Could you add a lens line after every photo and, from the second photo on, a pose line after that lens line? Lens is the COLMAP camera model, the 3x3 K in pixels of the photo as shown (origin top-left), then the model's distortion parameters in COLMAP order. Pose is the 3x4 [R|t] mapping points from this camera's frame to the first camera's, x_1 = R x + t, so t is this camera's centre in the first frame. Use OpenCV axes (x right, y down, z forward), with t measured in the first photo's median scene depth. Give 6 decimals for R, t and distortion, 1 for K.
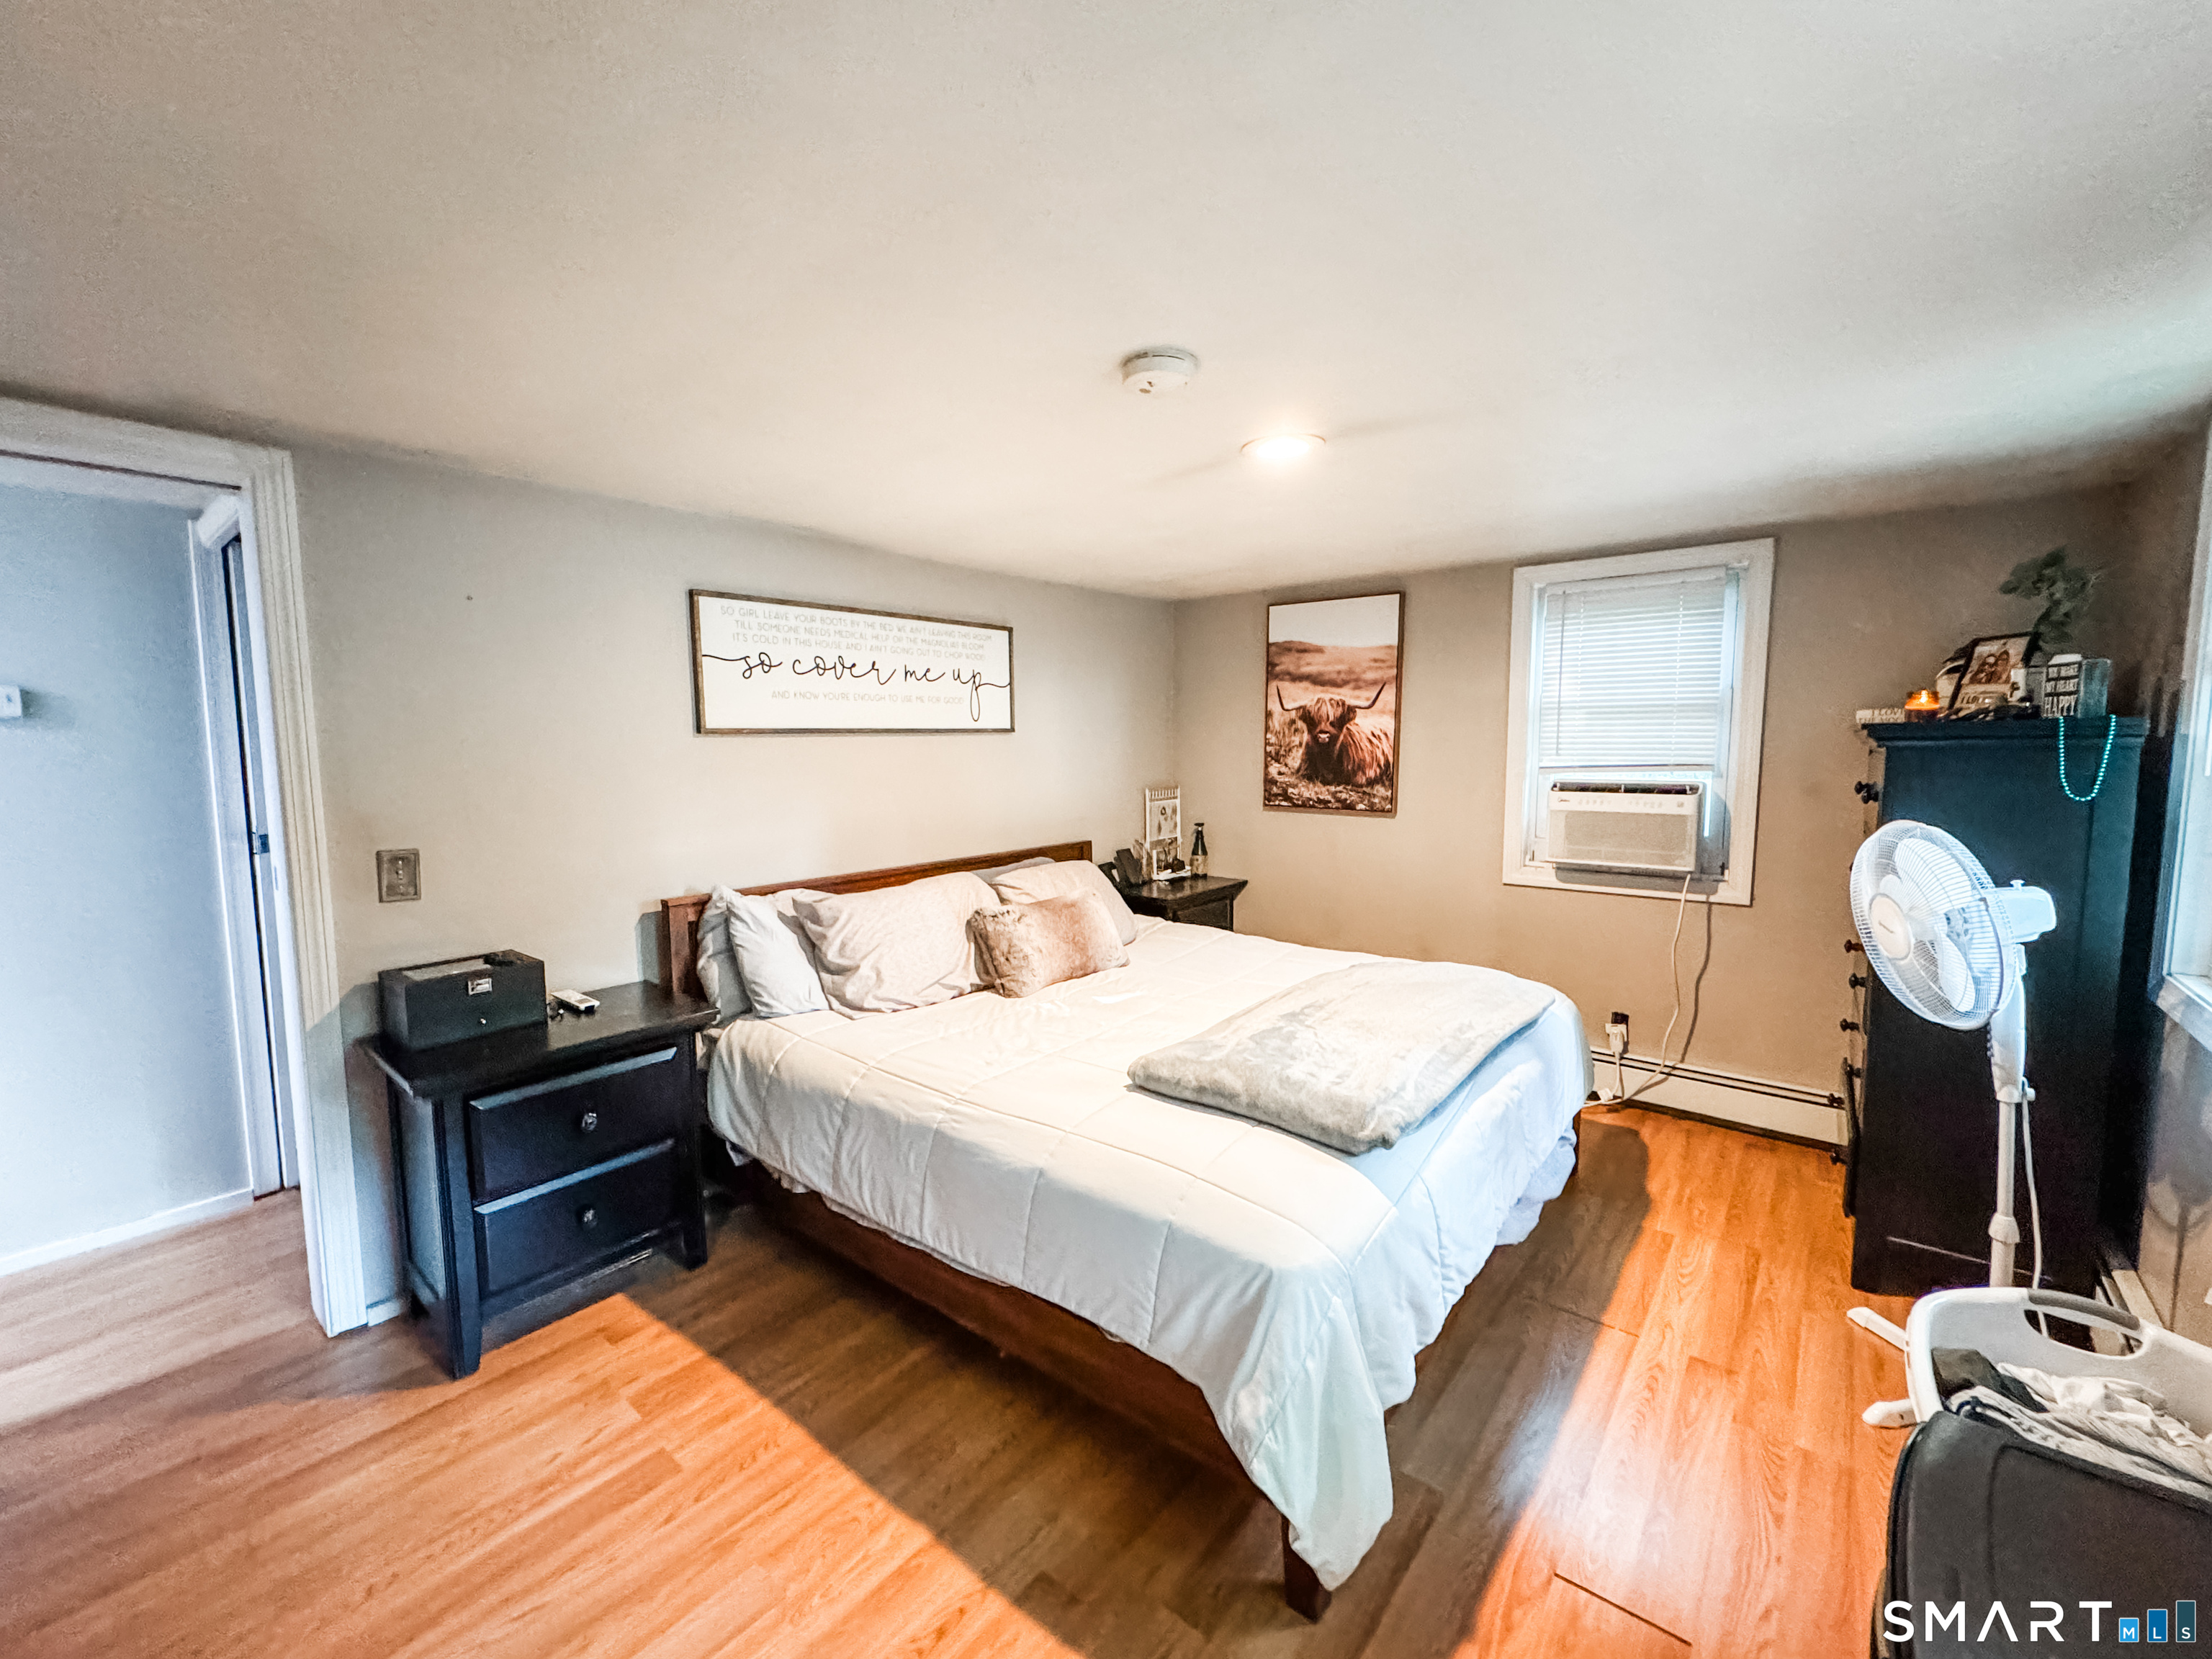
lens RADIAL K [[881.6, 0, 1103.8], [0, 881.6, 819.5], [0, 0, 1]] dist [-0.002094, 0.000044]
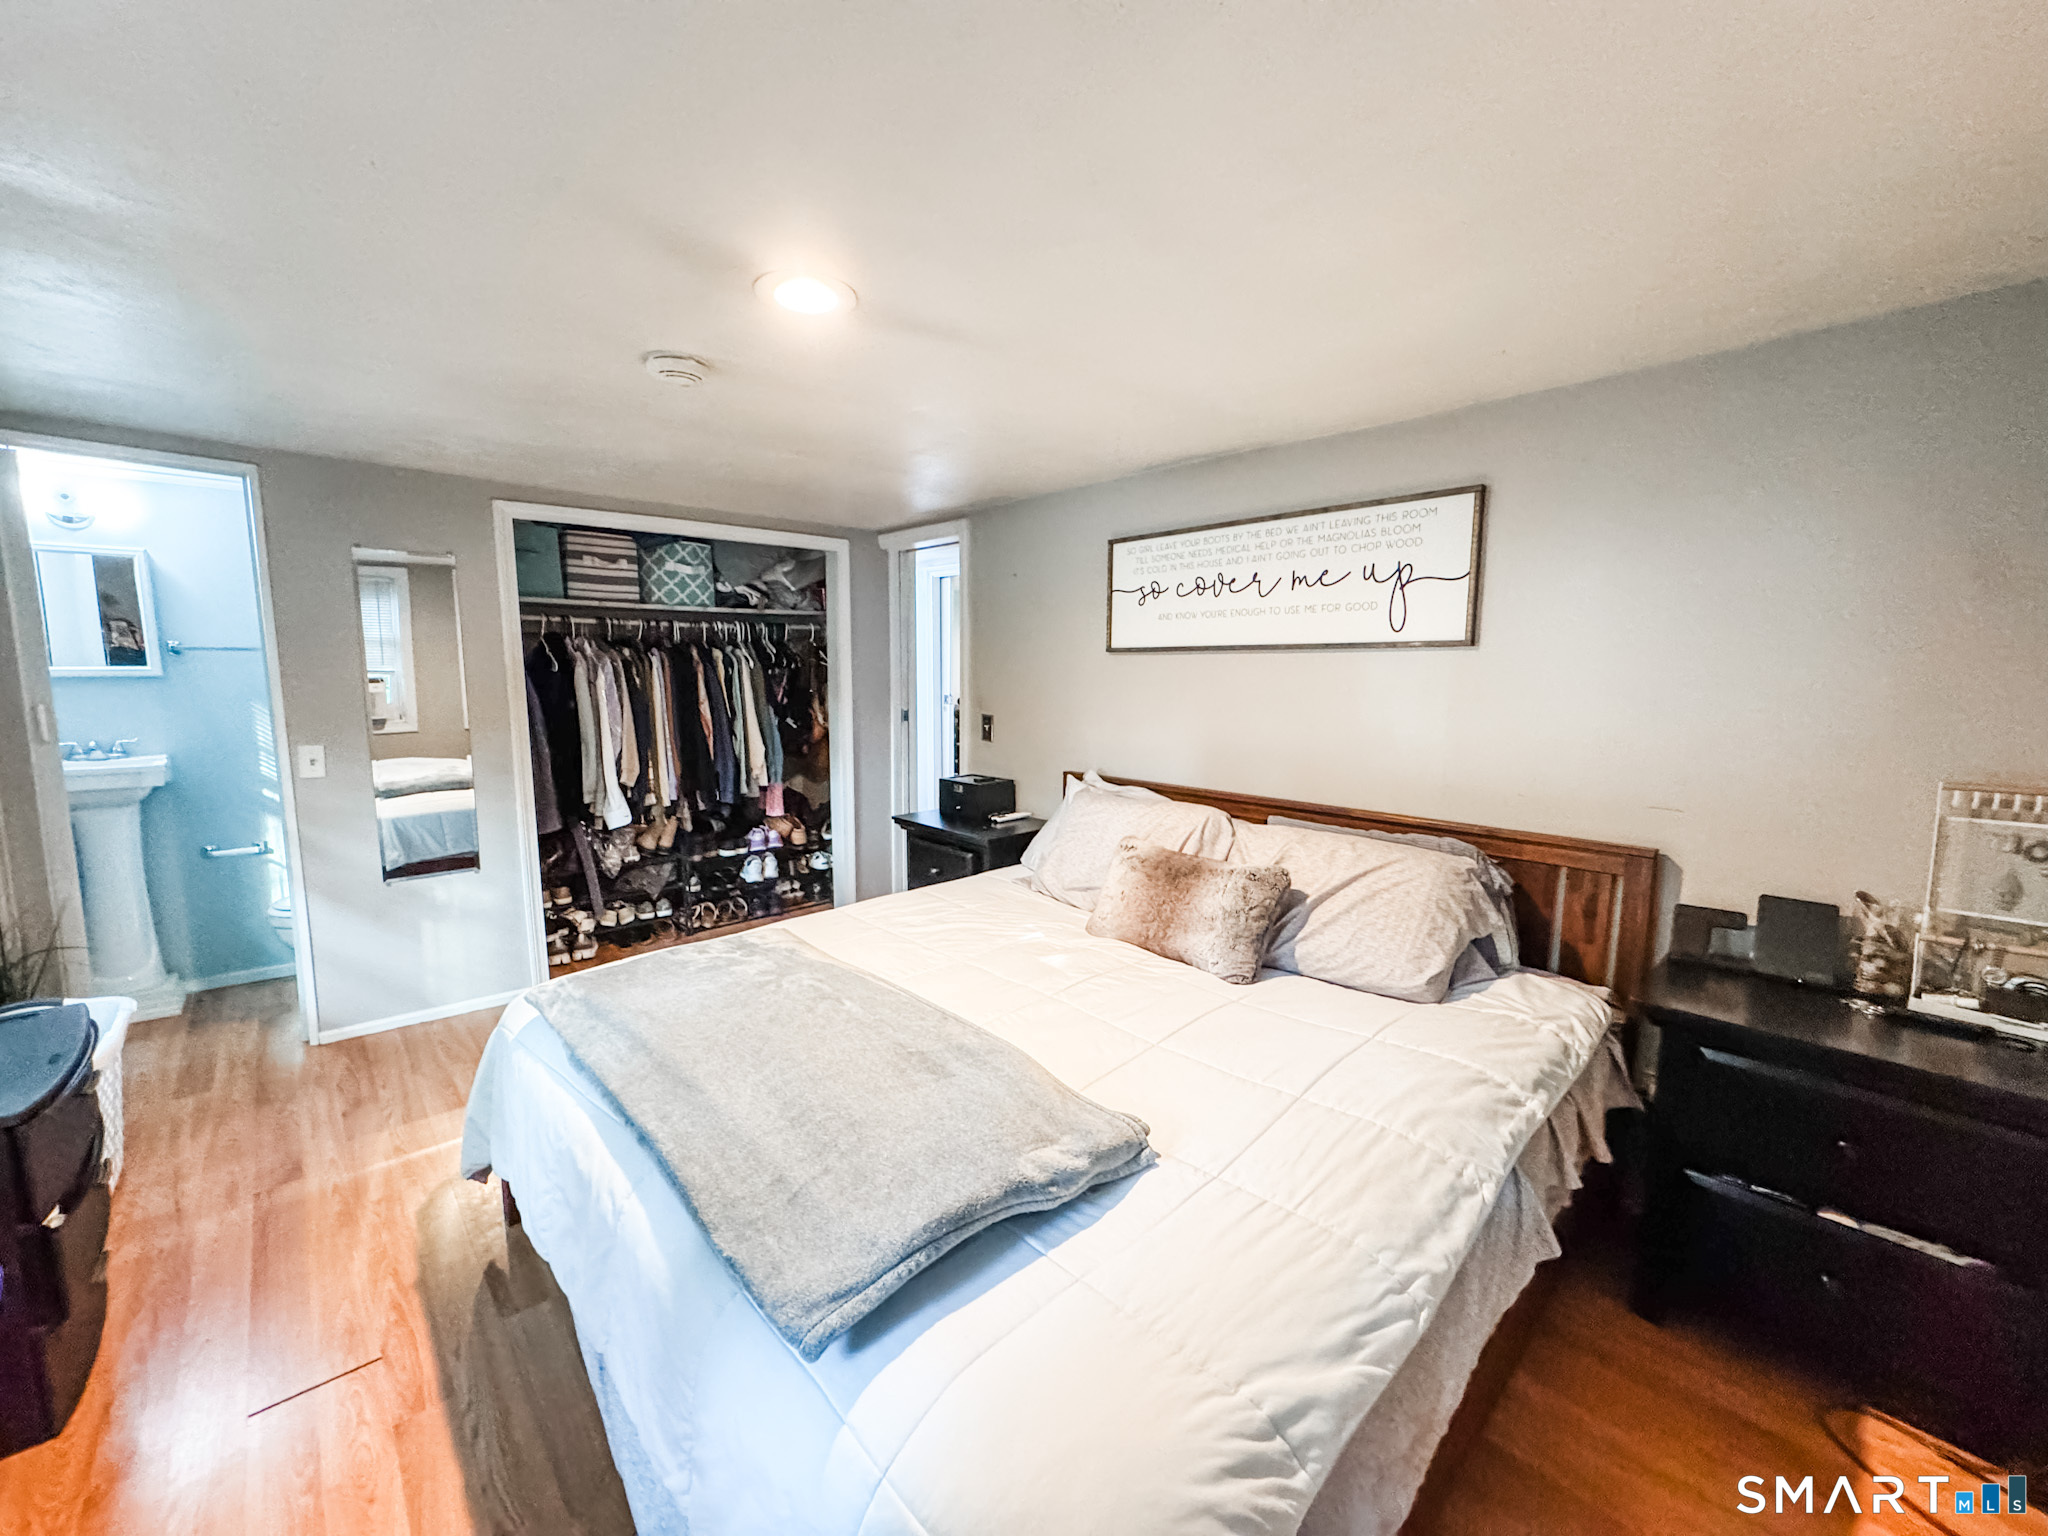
lens RADIAL K [[816.2, 0, 1021.9], [0, 816.2, 768.9], [0, 0, 1]] dist [-0.002094, 0.000044]
pose [[-0.127257, 0.118732, -0.984738, 0.665270], [-0.106754, 0.985403, 0.132608, -0.064679], [0.986108, 0.122000, -0.112724, 0.902749]]
